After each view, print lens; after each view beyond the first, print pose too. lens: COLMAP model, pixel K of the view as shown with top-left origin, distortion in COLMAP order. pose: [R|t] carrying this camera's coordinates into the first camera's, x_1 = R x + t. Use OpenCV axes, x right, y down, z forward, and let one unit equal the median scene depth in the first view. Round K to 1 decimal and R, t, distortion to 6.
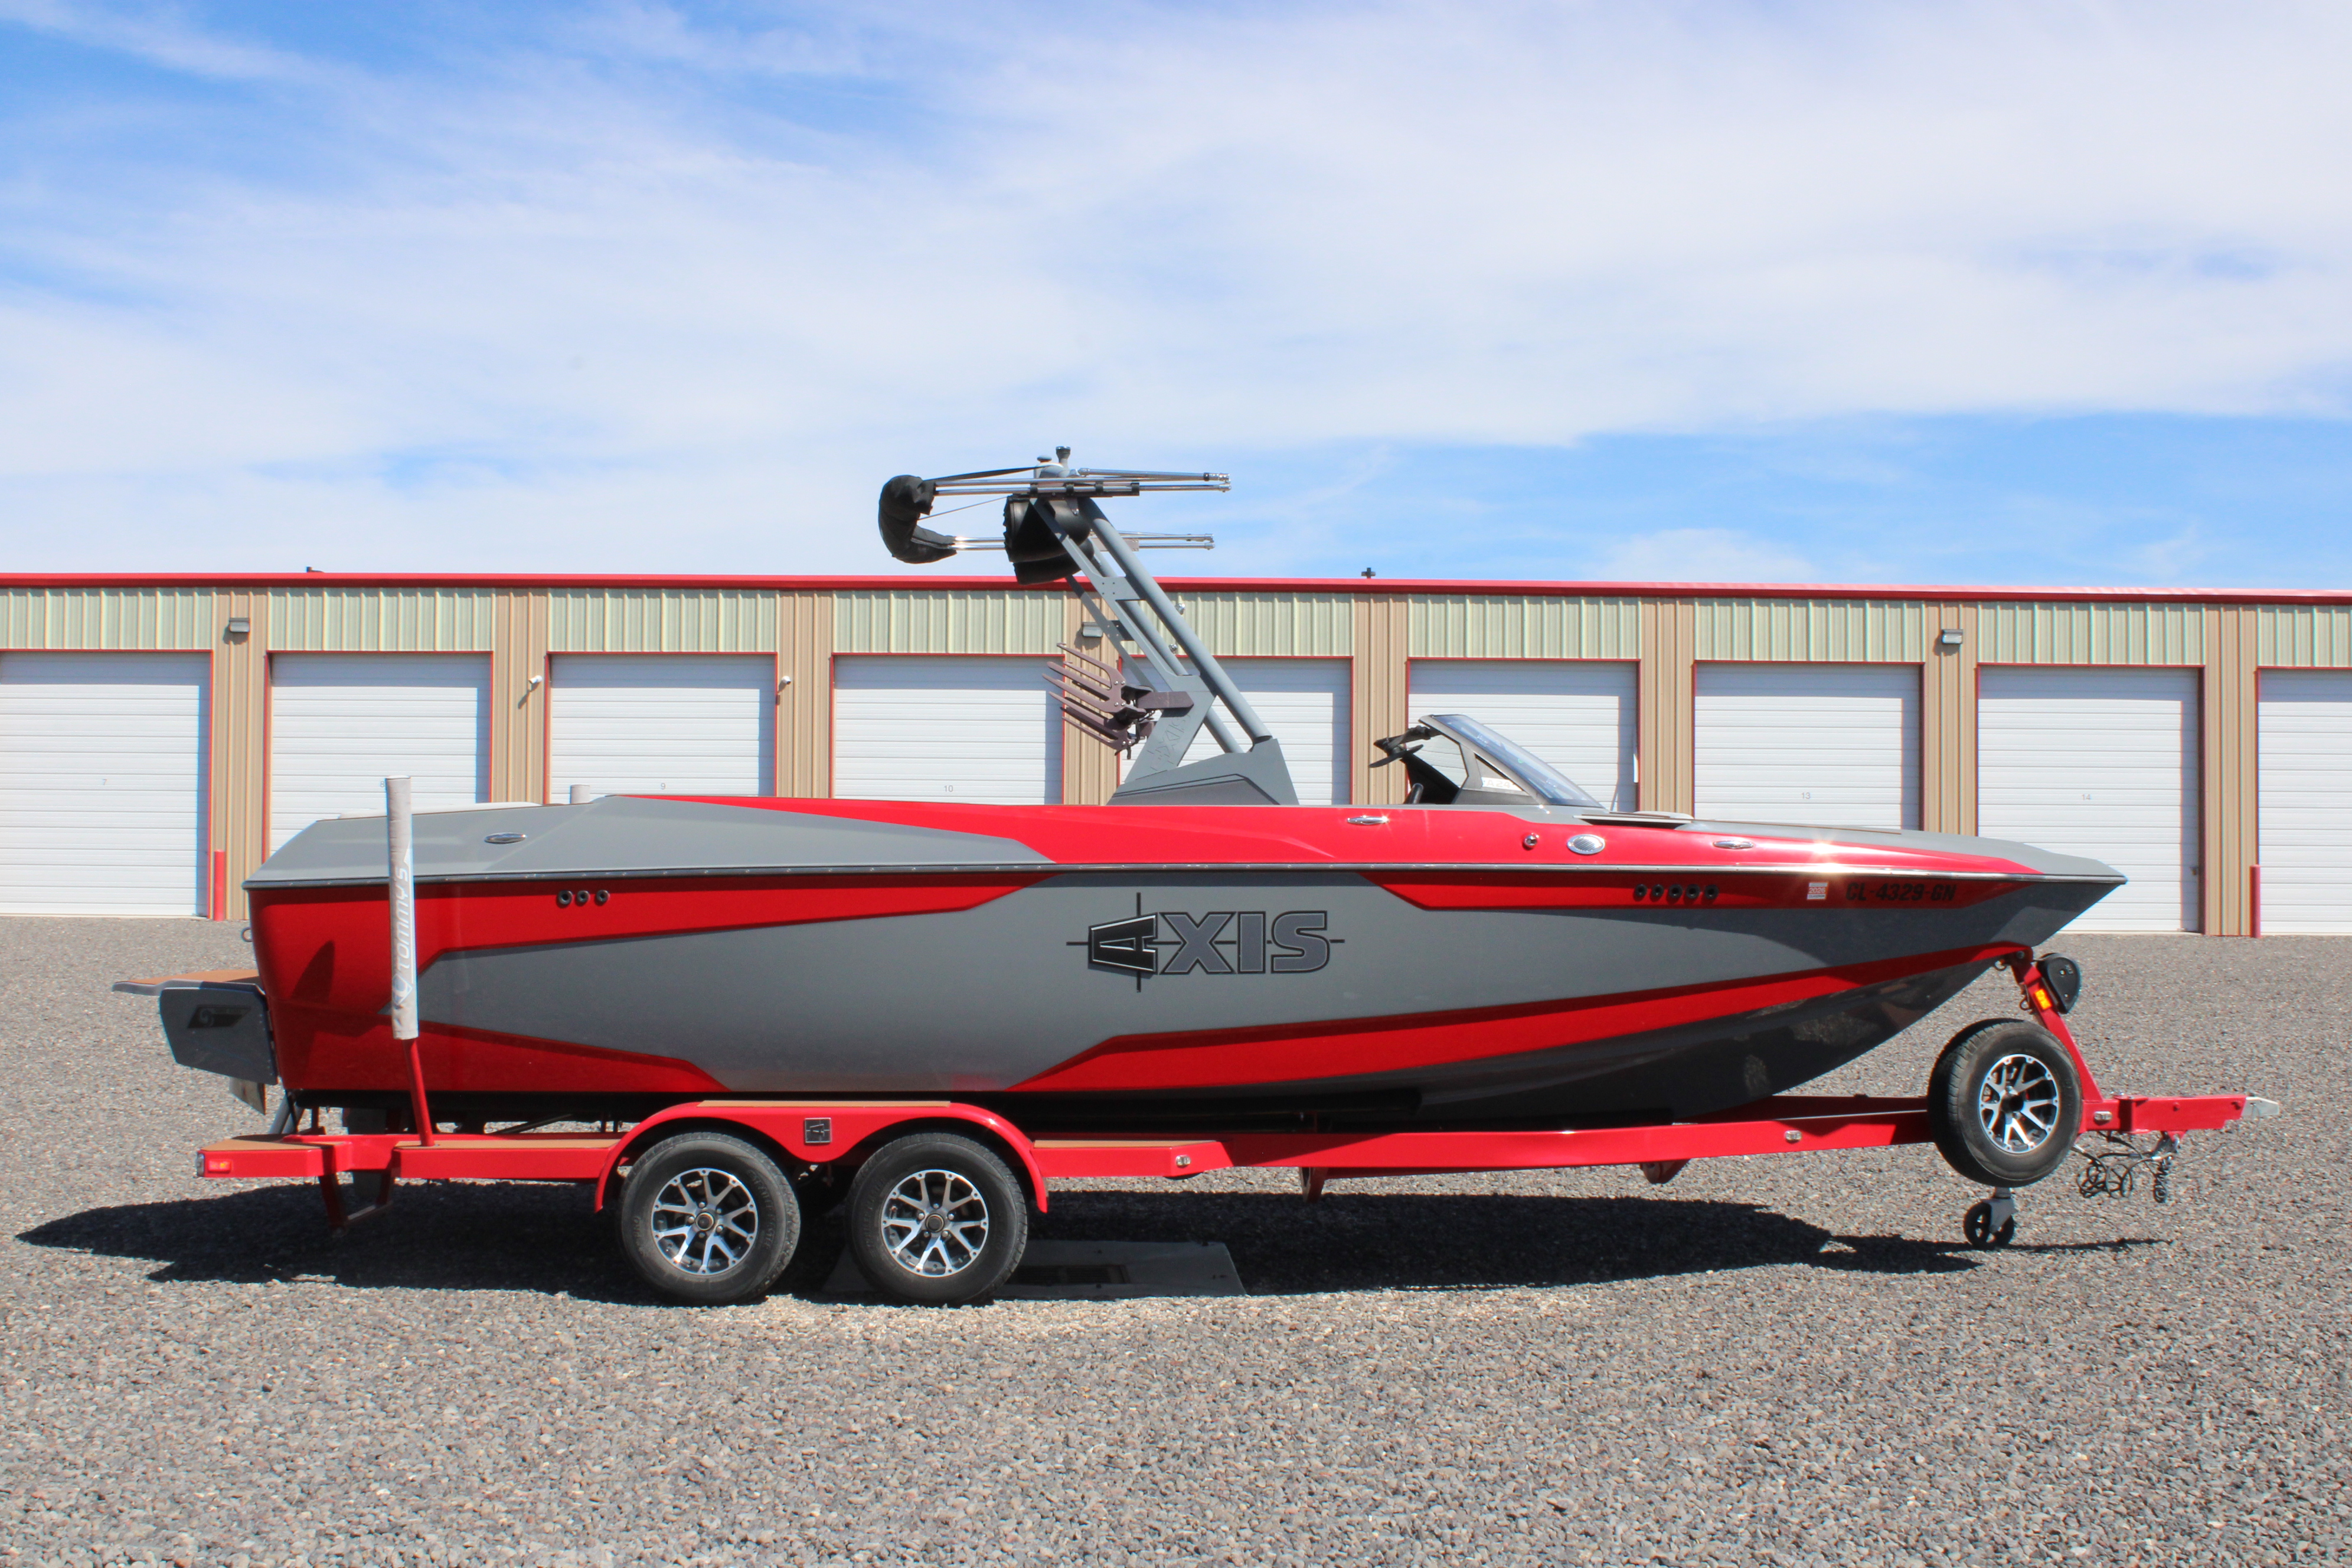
lens RADIAL K [[2670.2, 0, 1182.1], [0, 2670.2, 789.3], [0, 0, 1]] dist [-0.098503, 0.000000]
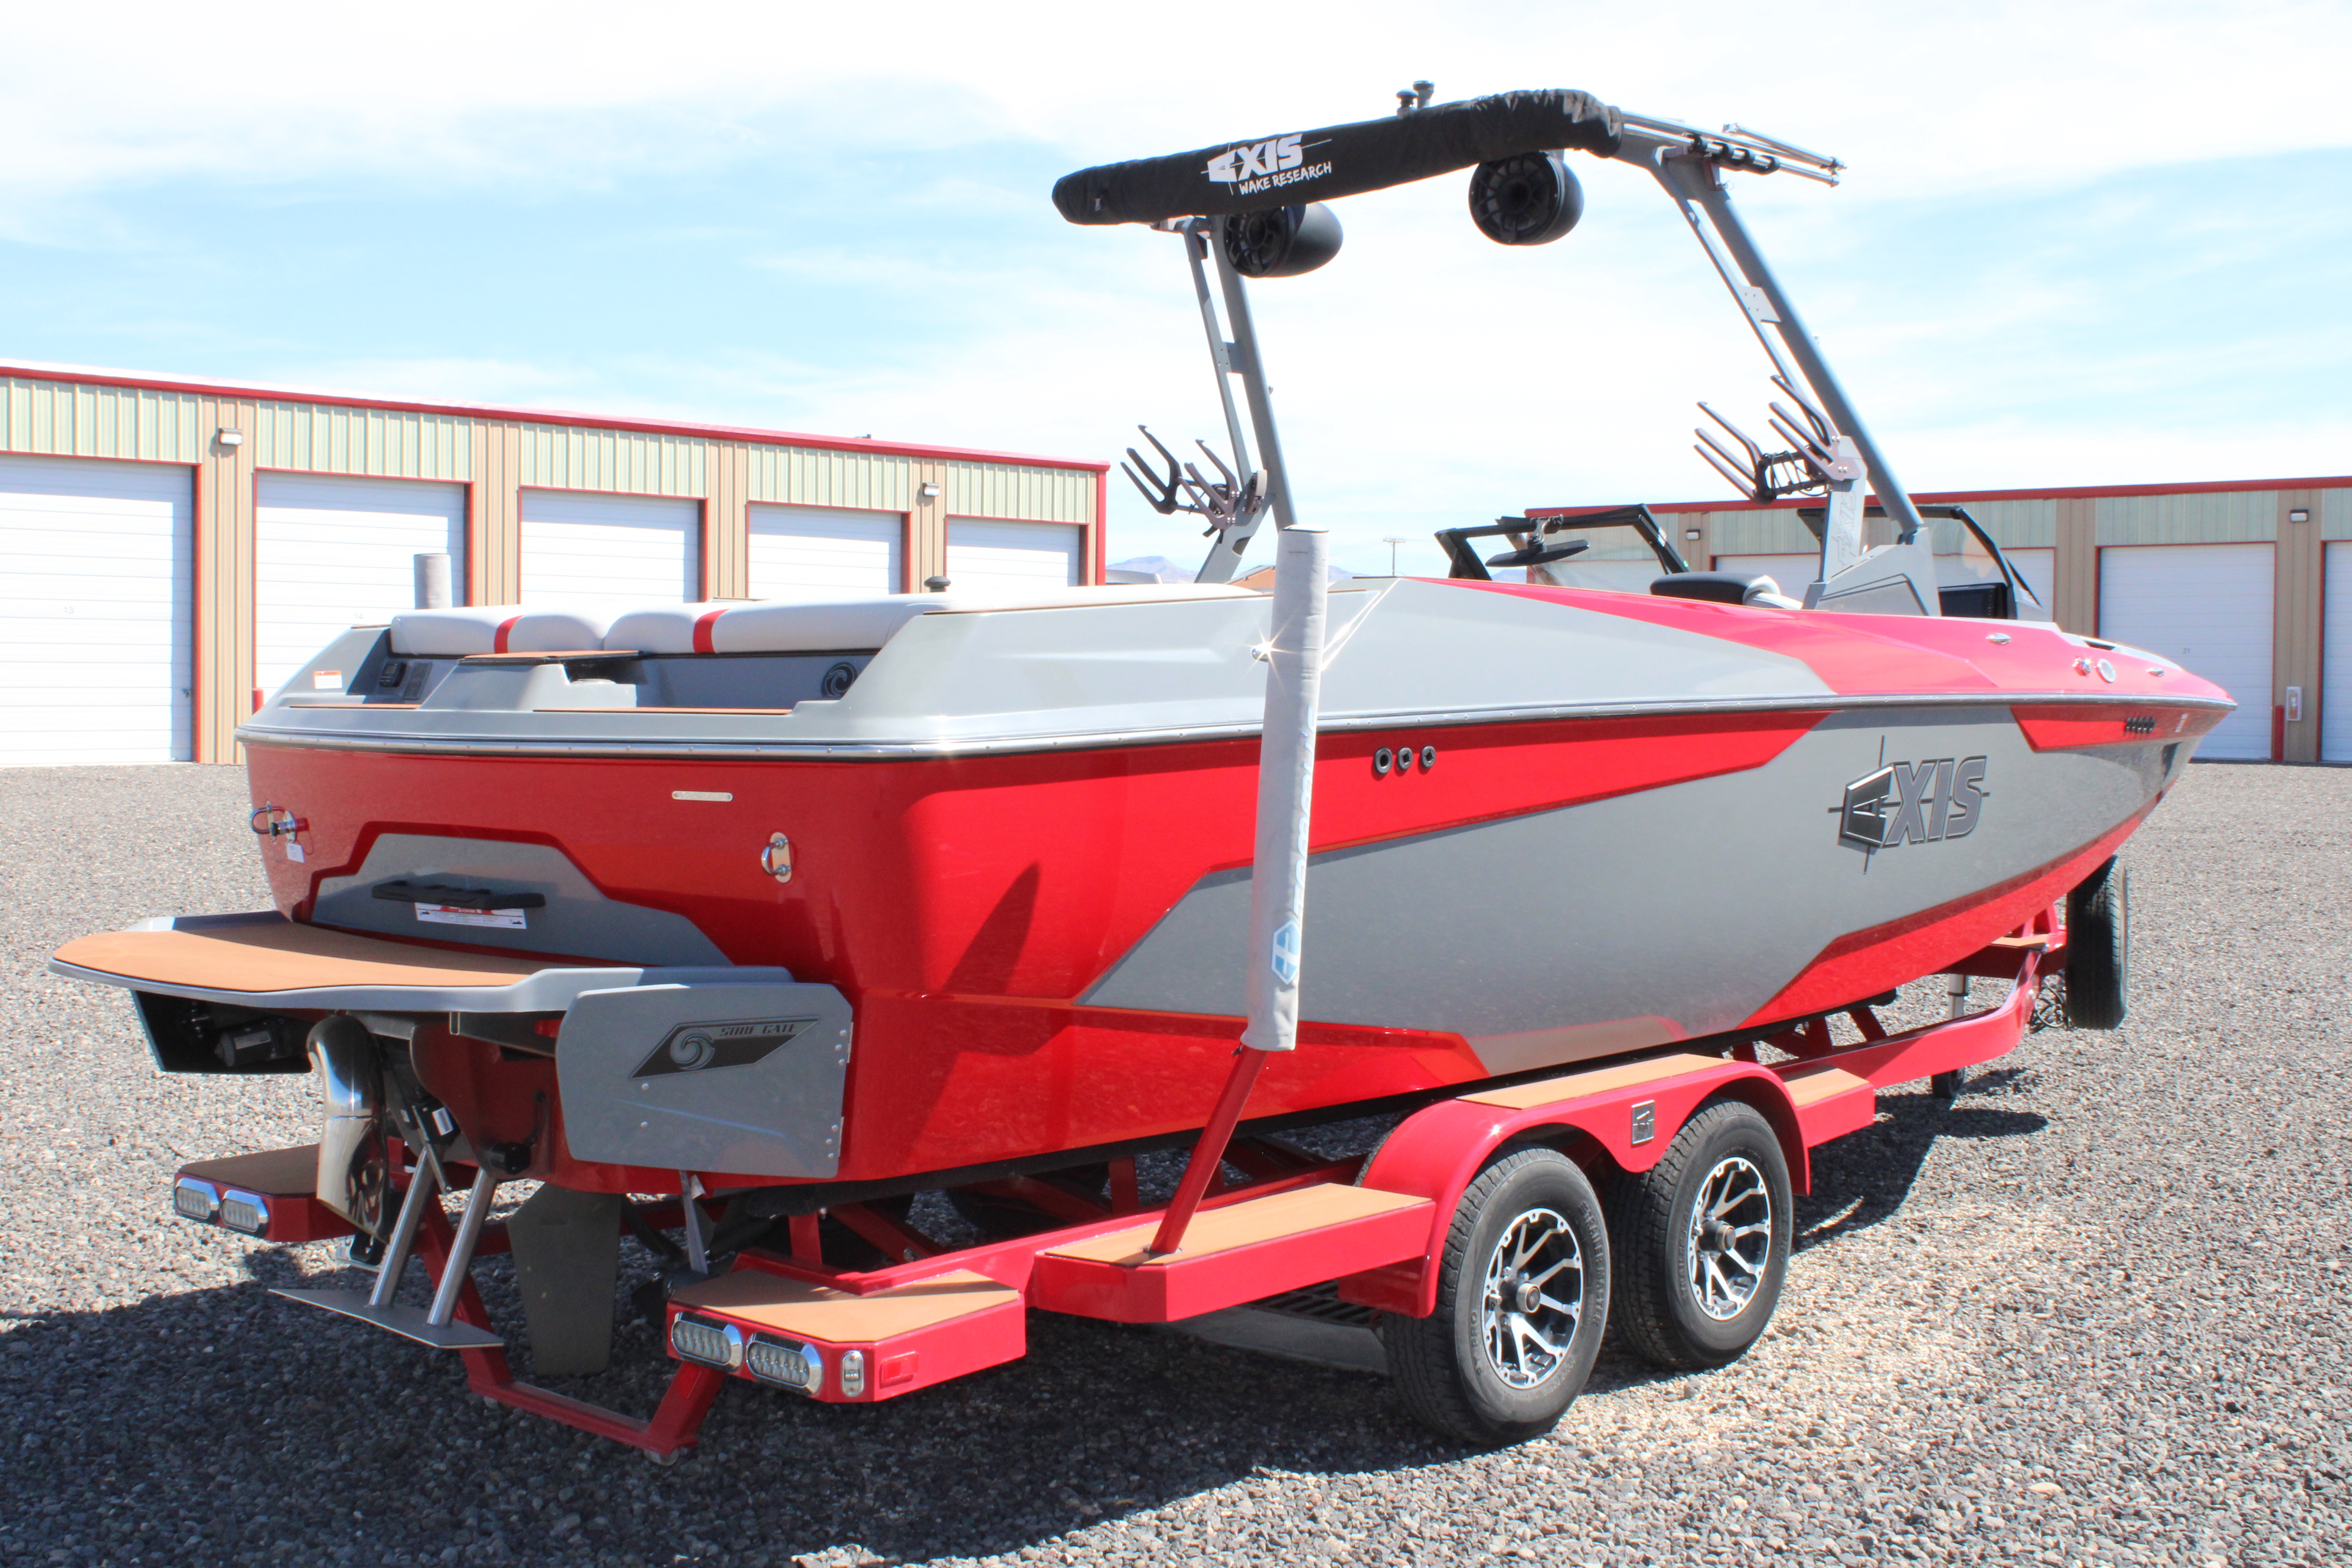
lens RADIAL K [[2670.2, 0, 1178.8], [0, 2670.2, 790.9], [0, 0, 1]] dist [-0.098503, 0.000000]
pose [[0.670574, -0.030692, 0.741208, -0.158676], [-0.019329, 0.998082, 0.058816, 0.003666], [-0.741591, -0.053767, 0.668694, 0.157274]]
